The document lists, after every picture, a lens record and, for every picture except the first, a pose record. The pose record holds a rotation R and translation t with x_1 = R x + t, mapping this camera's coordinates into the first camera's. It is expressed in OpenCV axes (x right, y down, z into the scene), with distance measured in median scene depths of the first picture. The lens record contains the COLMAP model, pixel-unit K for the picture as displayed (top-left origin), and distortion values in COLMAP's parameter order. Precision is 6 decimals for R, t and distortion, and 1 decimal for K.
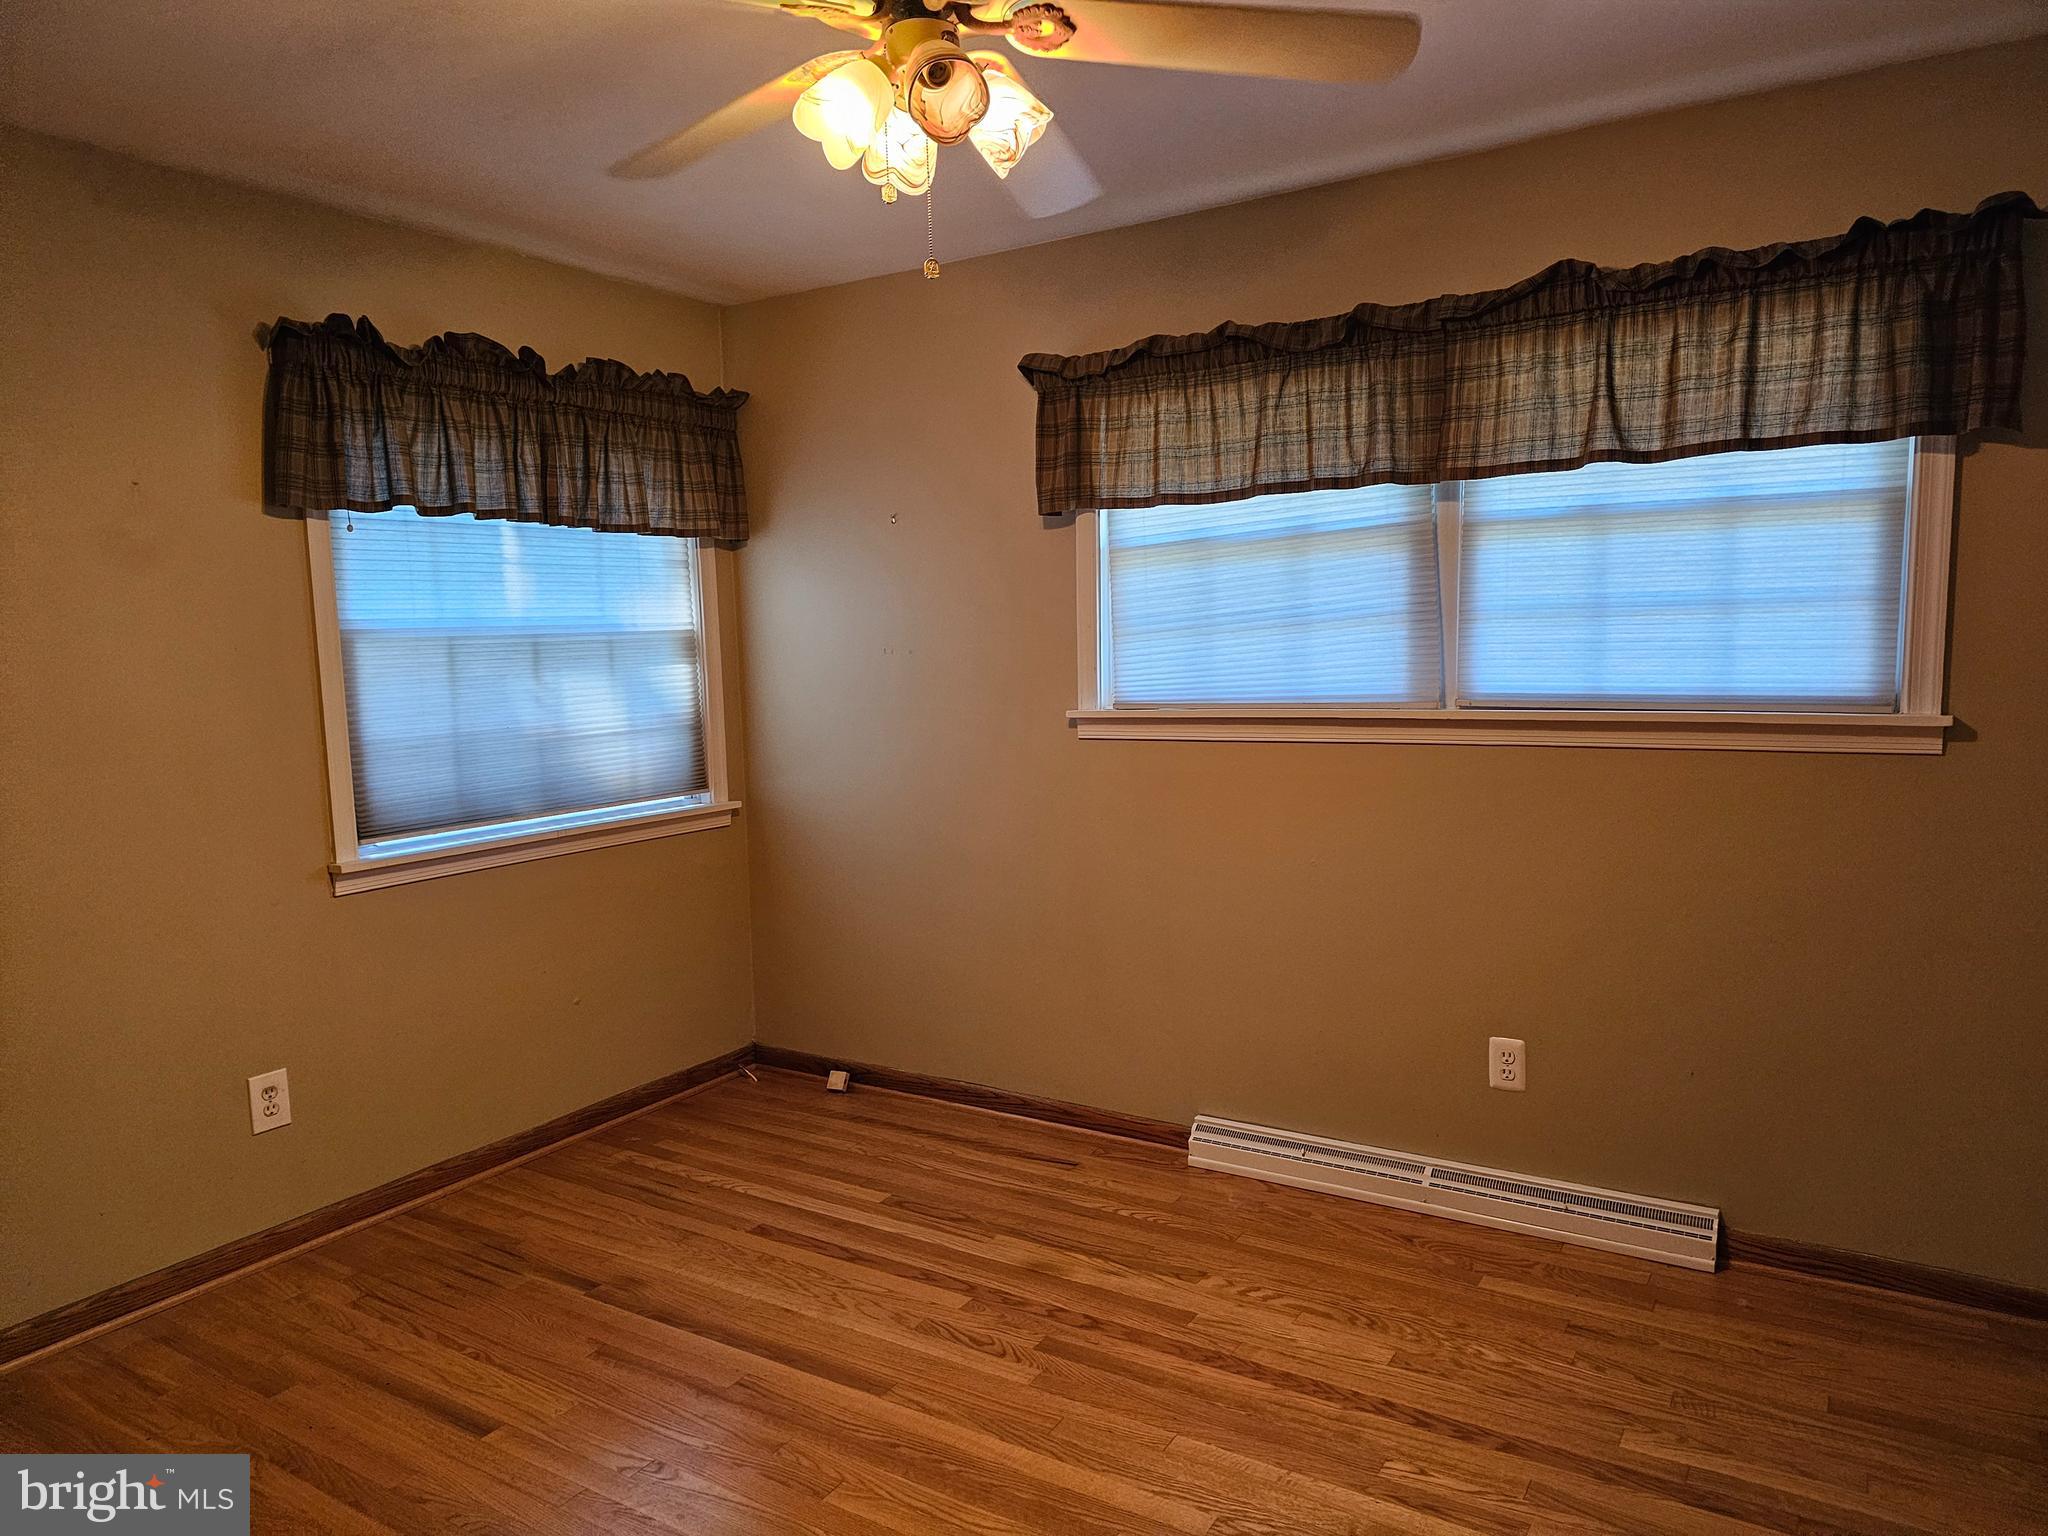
lens RADIAL K [[1372.2, 0, 1008.4], [0, 1372.2, 760.6], [0, 0, 1]] dist [0.091635, -0.089932]
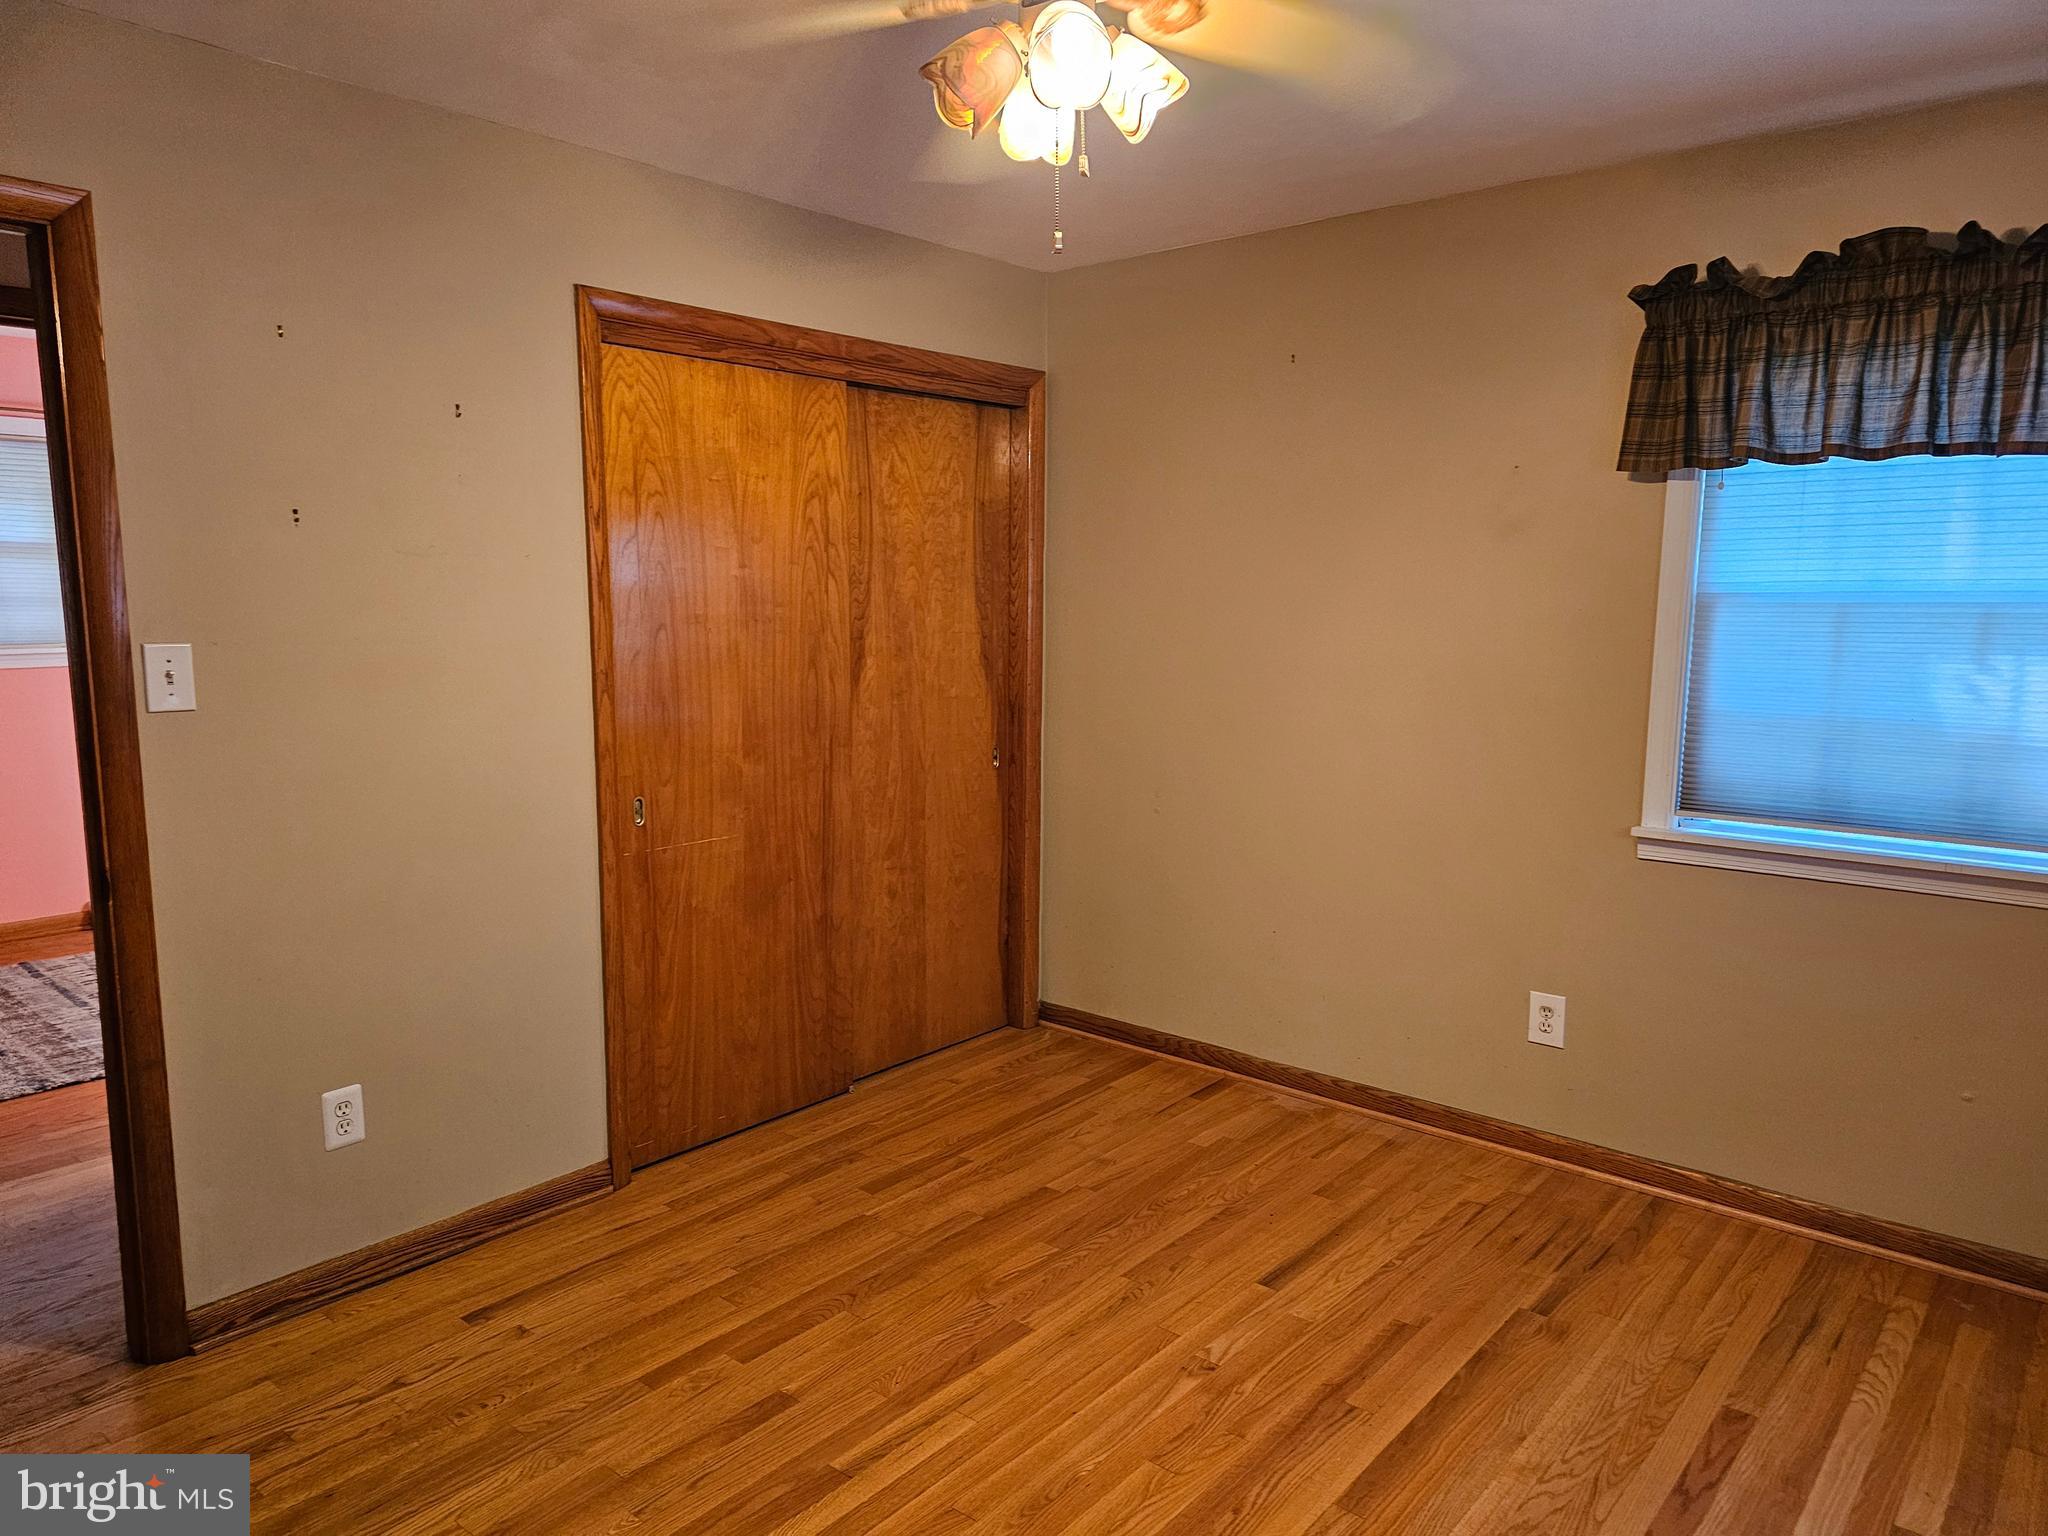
lens RADIAL K [[1372.2, 0, 1008.4], [0, 1372.2, 760.6], [0, 0, 1]] dist [0.091635, -0.089932]
pose [[-0.135879, 0.144768, -0.980091, 0.561766], [-0.093644, 0.982961, 0.158175, -0.089594], [0.986290, 0.113272, -0.120007, 0.667158]]
